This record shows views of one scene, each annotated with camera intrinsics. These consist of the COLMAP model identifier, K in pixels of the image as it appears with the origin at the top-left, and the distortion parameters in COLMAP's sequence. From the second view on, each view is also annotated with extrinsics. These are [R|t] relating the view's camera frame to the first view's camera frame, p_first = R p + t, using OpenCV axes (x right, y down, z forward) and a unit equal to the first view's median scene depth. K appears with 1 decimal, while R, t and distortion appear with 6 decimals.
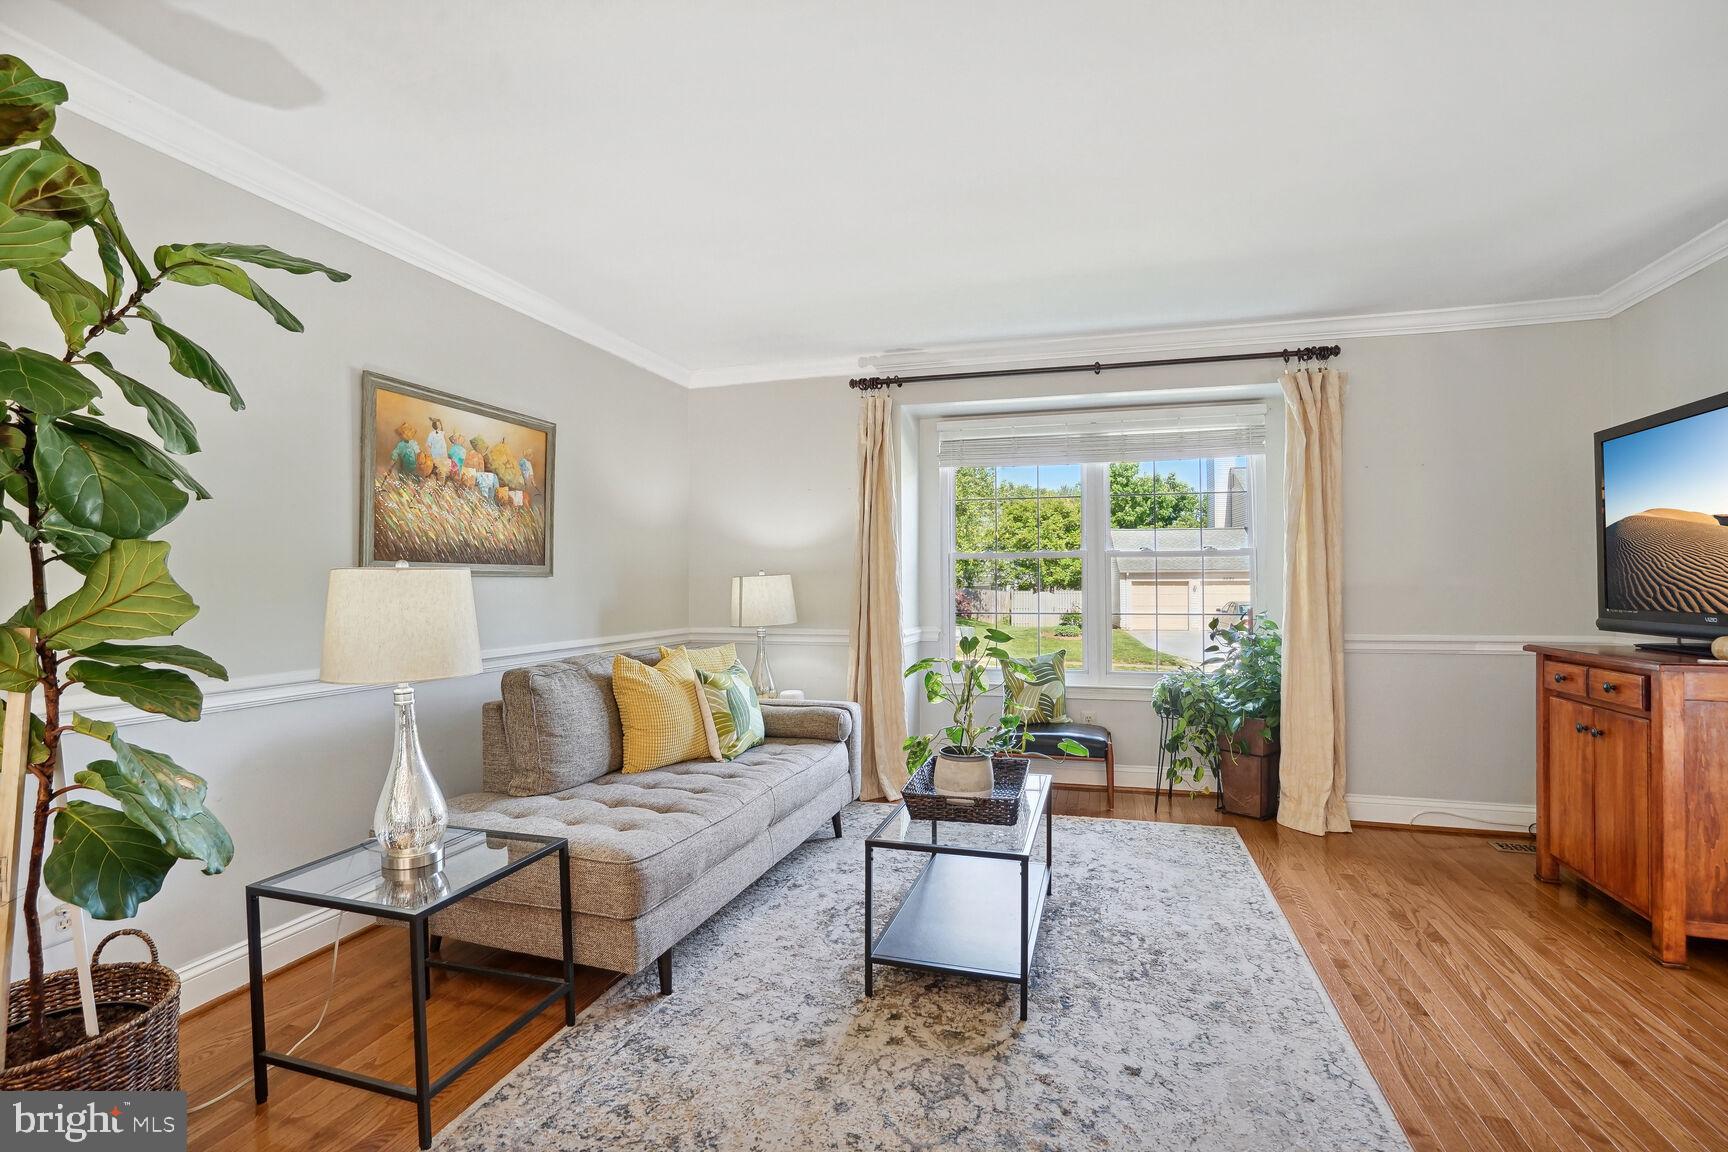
lens RADIAL K [[808.8, 0, 848.8], [0, 808.8, 576.1], [0, 0, 1]] dist [-0.034489, 0.003344]
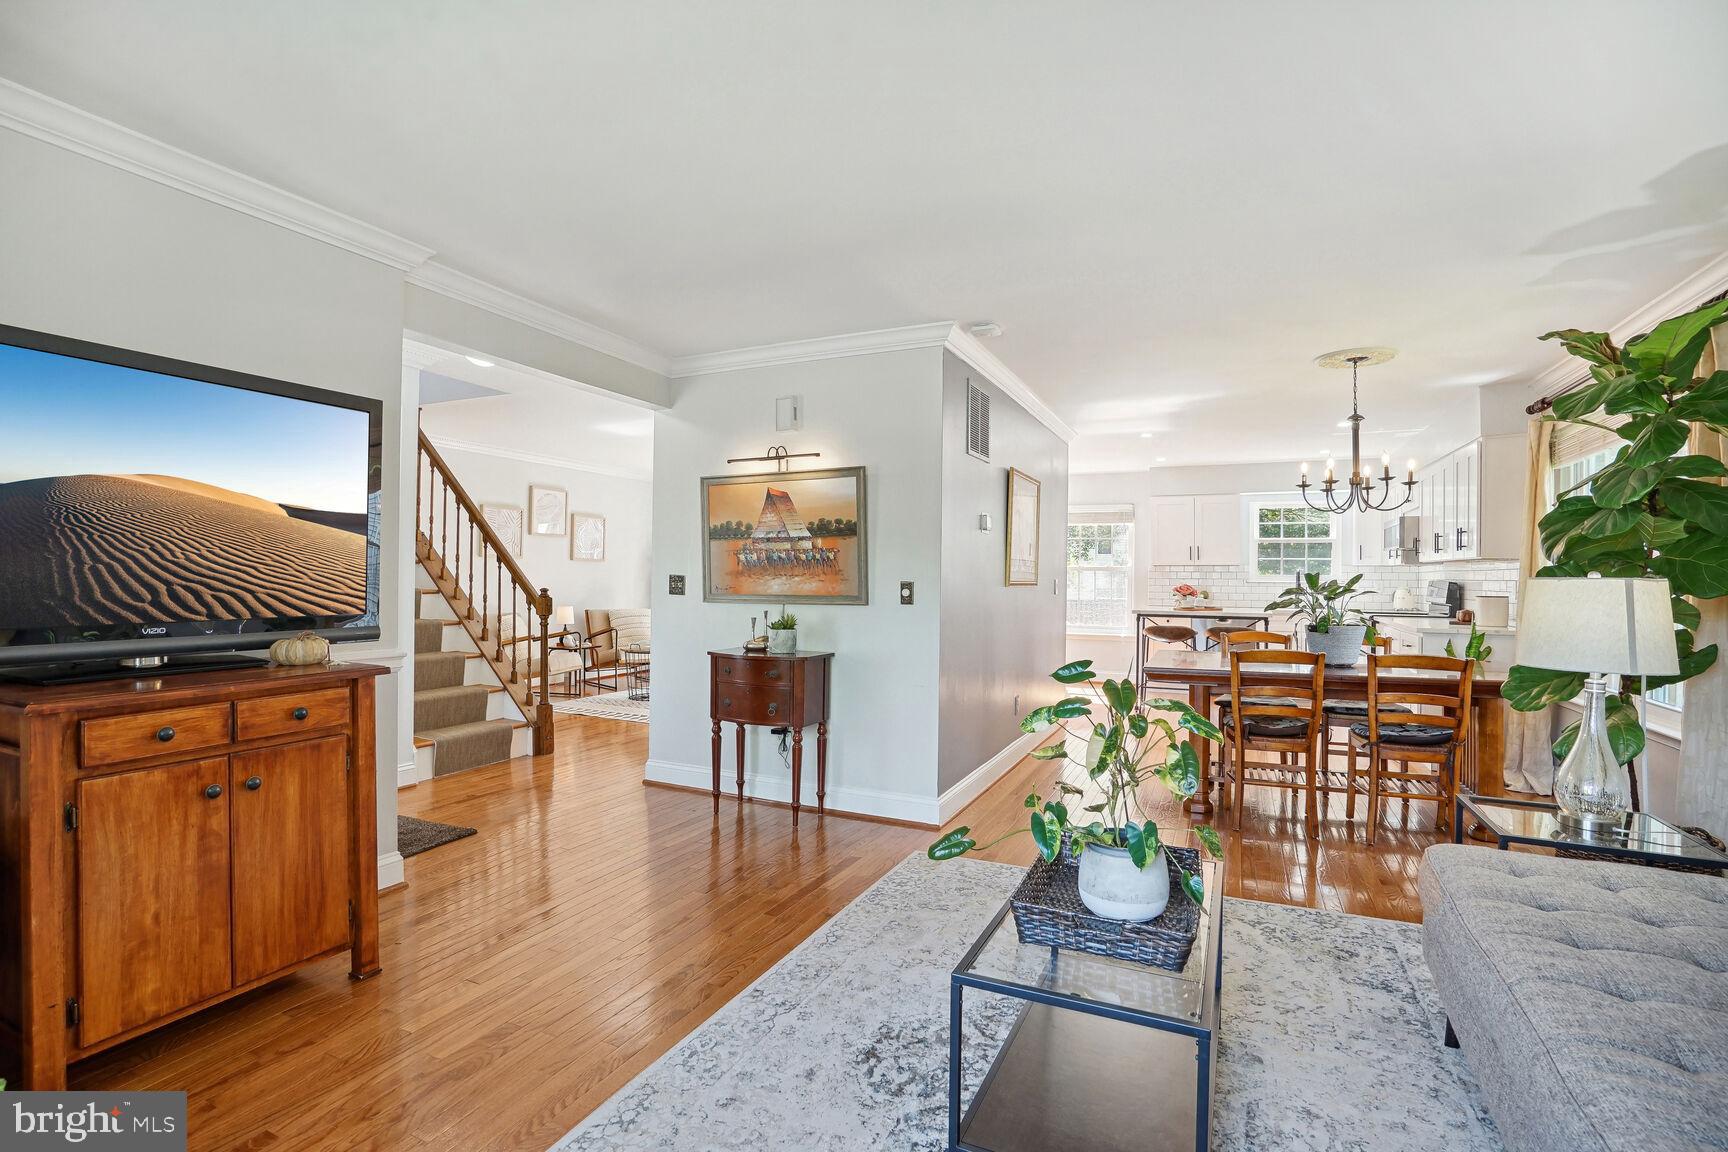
lens RADIAL K [[808.8, 0, 856.2], [0, 808.8, 581.3], [0, 0, 1]] dist [-0.034489, 0.003344]
pose [[-0.991116, -0.006463, 0.132841, 0.243823], [-0.006759, 0.999976, -0.001779, 0.002233], [-0.132826, -0.002661, -0.991136, 1.485904]]
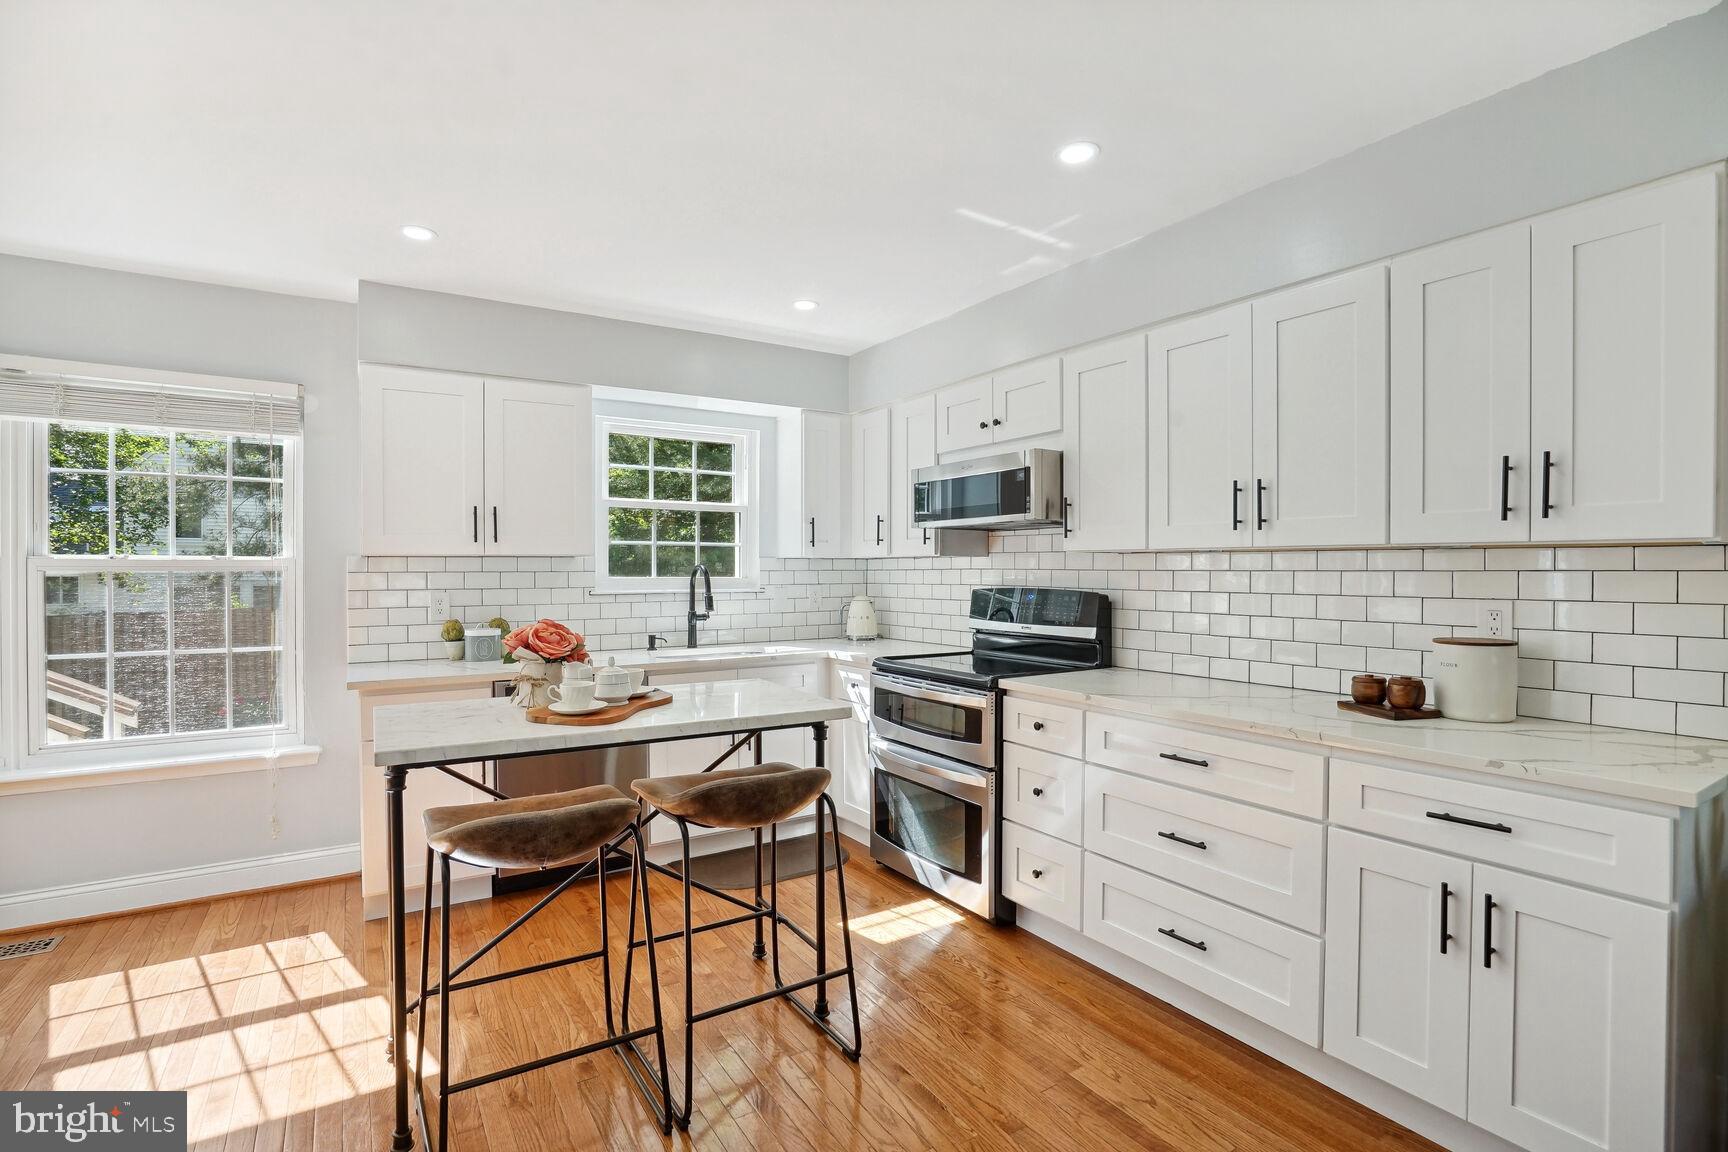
lens RADIAL K [[808.8, 0, 848.2], [0, 808.8, 563.8], [0, 0, 1]] dist [-0.034489, 0.003344]
pose [[-0.648940, 0.001638, -0.760838, -0.056225], [0.009654, 0.999935, -0.006081, -0.046526], [0.760779, -0.011292, -0.648913, -0.445952]]
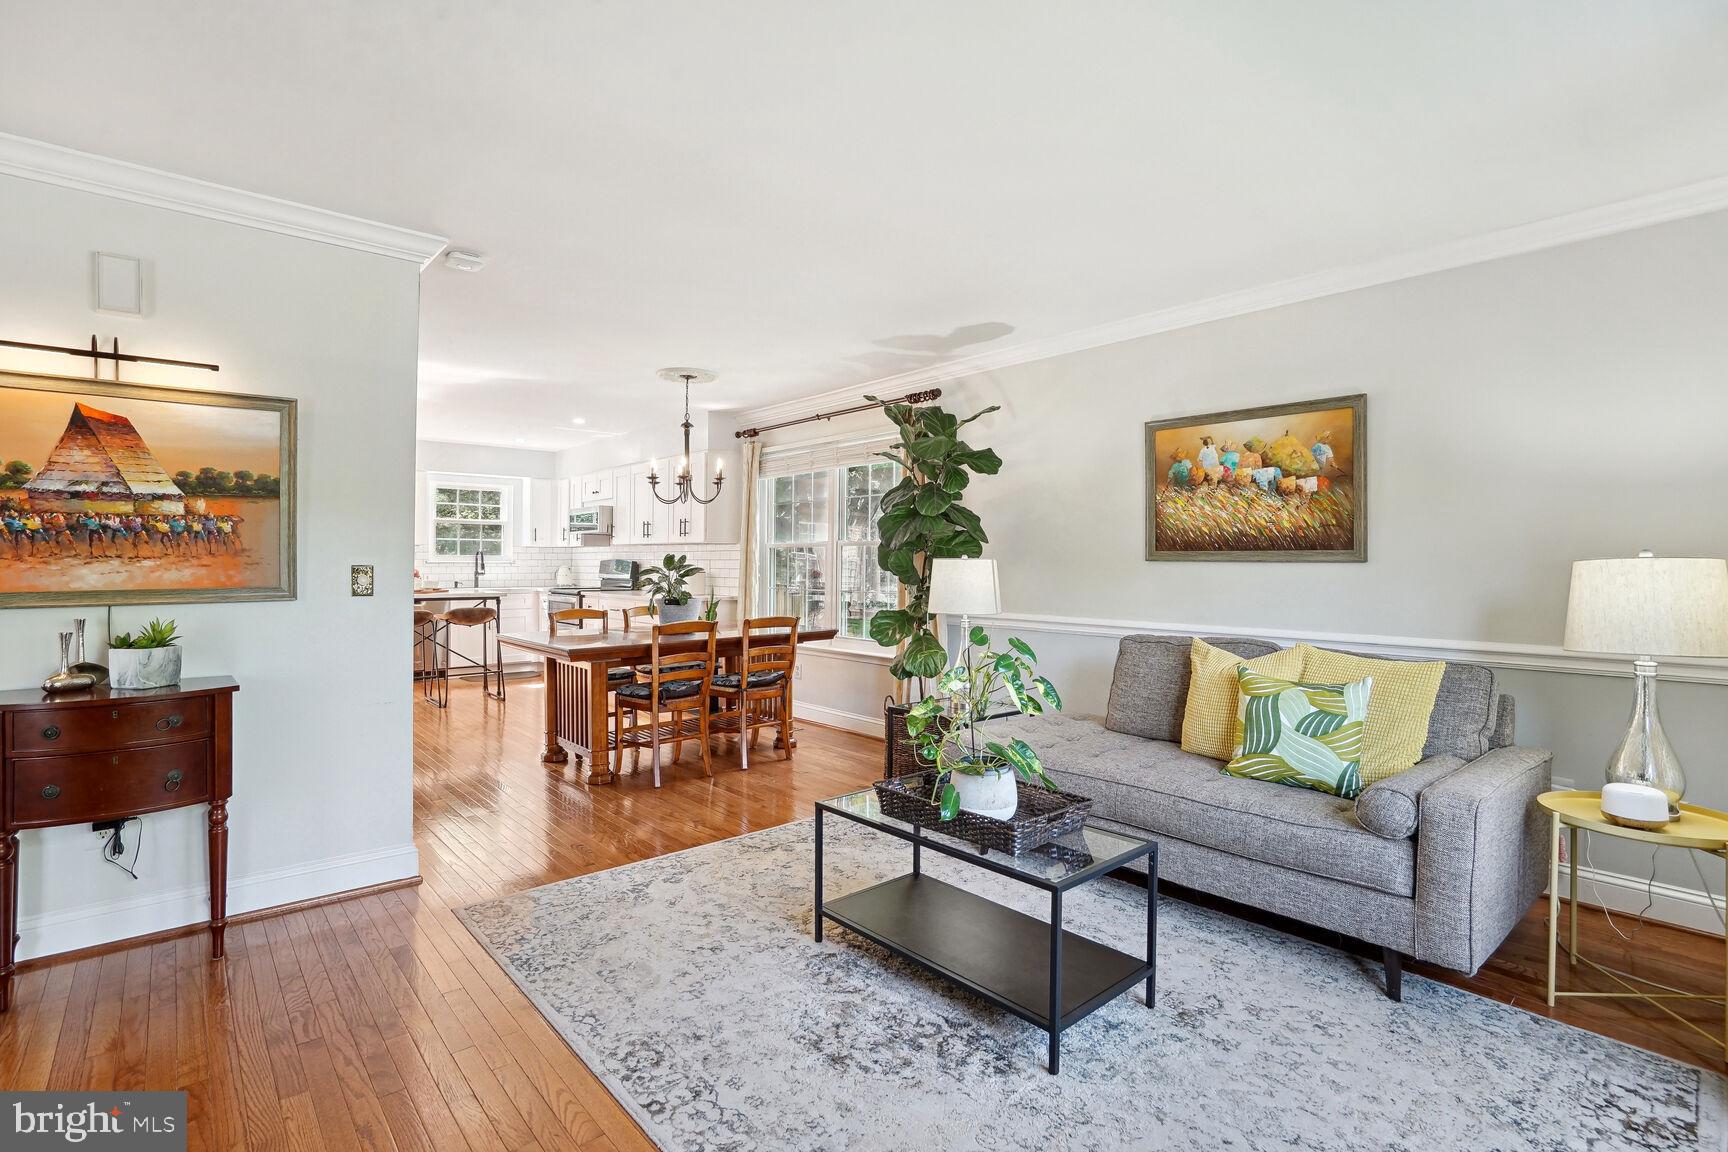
lens RADIAL K [[808.8, 0, 849.2], [0, 808.8, 565.0], [0, 0, 1]] dist [-0.034489, 0.003344]
pose [[-0.529456, 0.004407, -0.848326, 0.841678], [0.004248, 0.999988, 0.002544, -0.000764], [0.848327, -0.002256, -0.529468, 1.173720]]
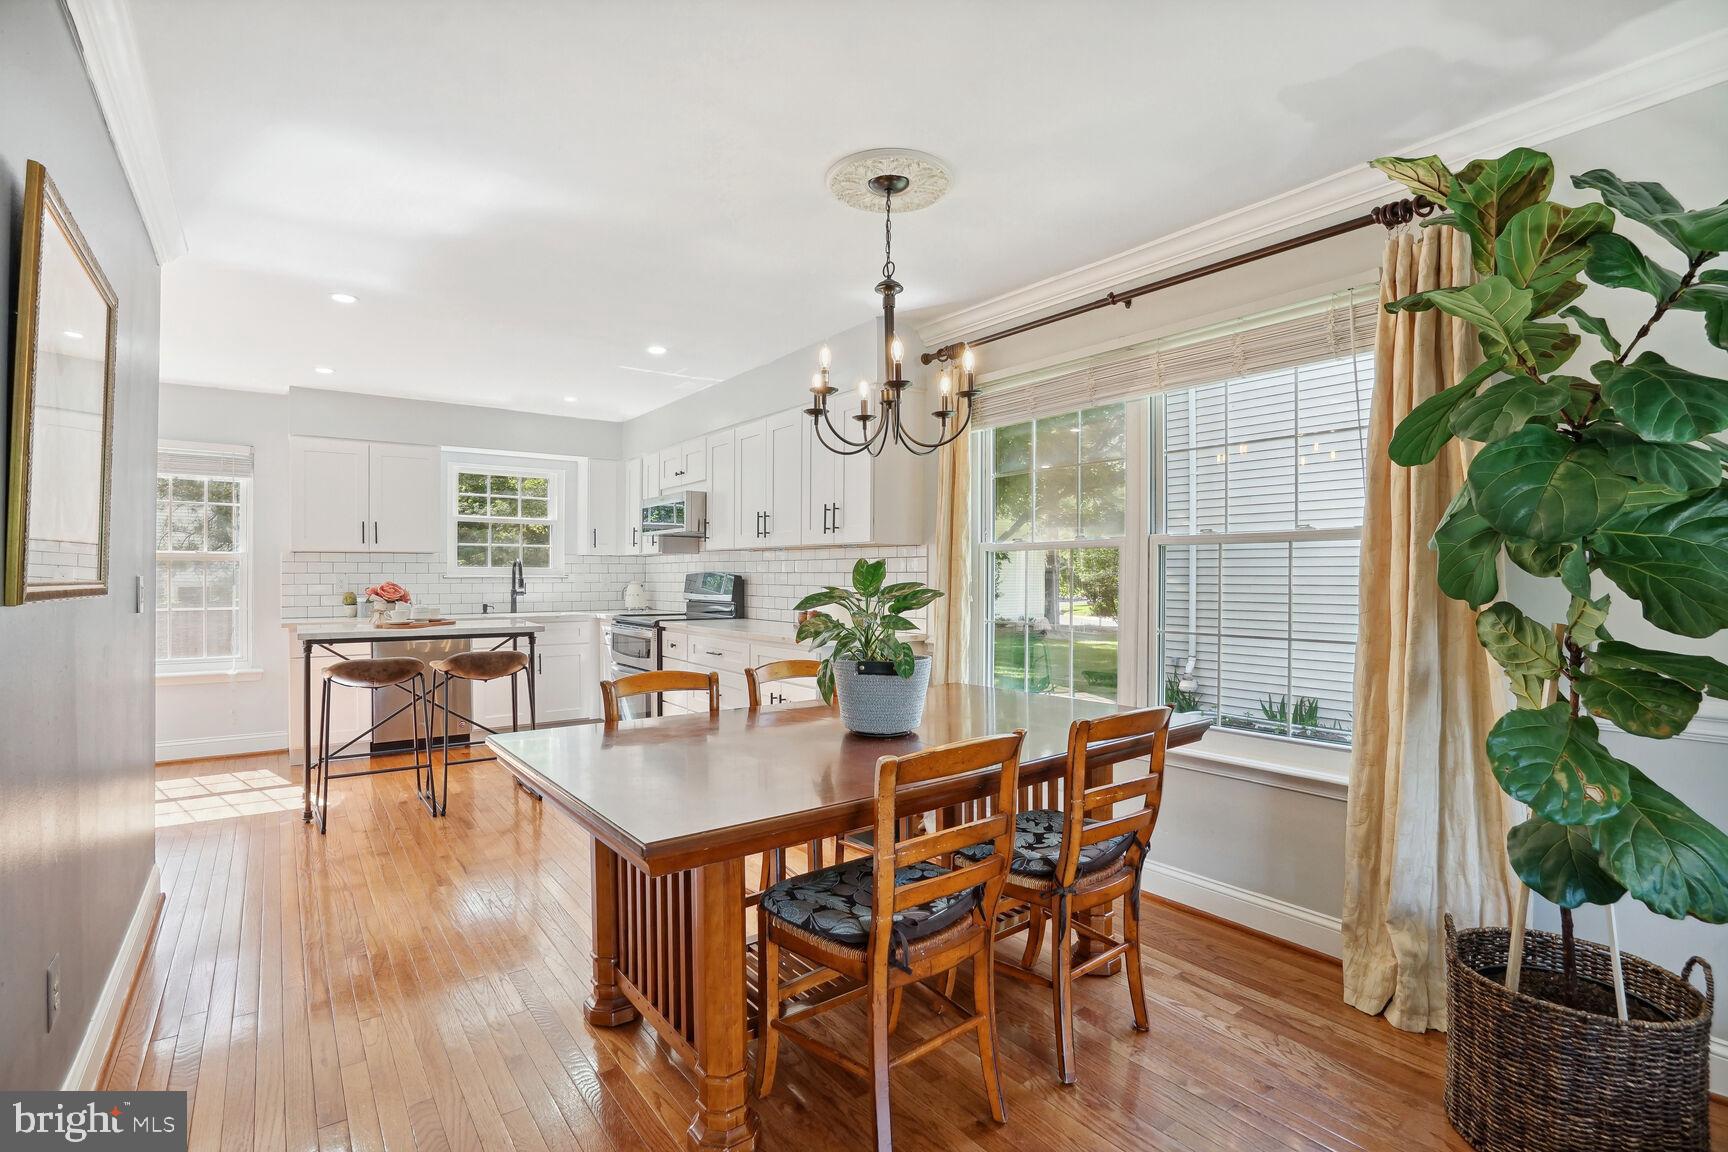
lens RADIAL K [[808.8, 0, 850.2], [0, 808.8, 575.0], [0, 0, 1]] dist [-0.034489, 0.003344]
pose [[-0.595537, 0.003151, -0.803322, 0.230020], [0.007151, 0.999973, -0.001379, -0.005330], [0.803296, -0.006566, -0.595543, 0.408700]]
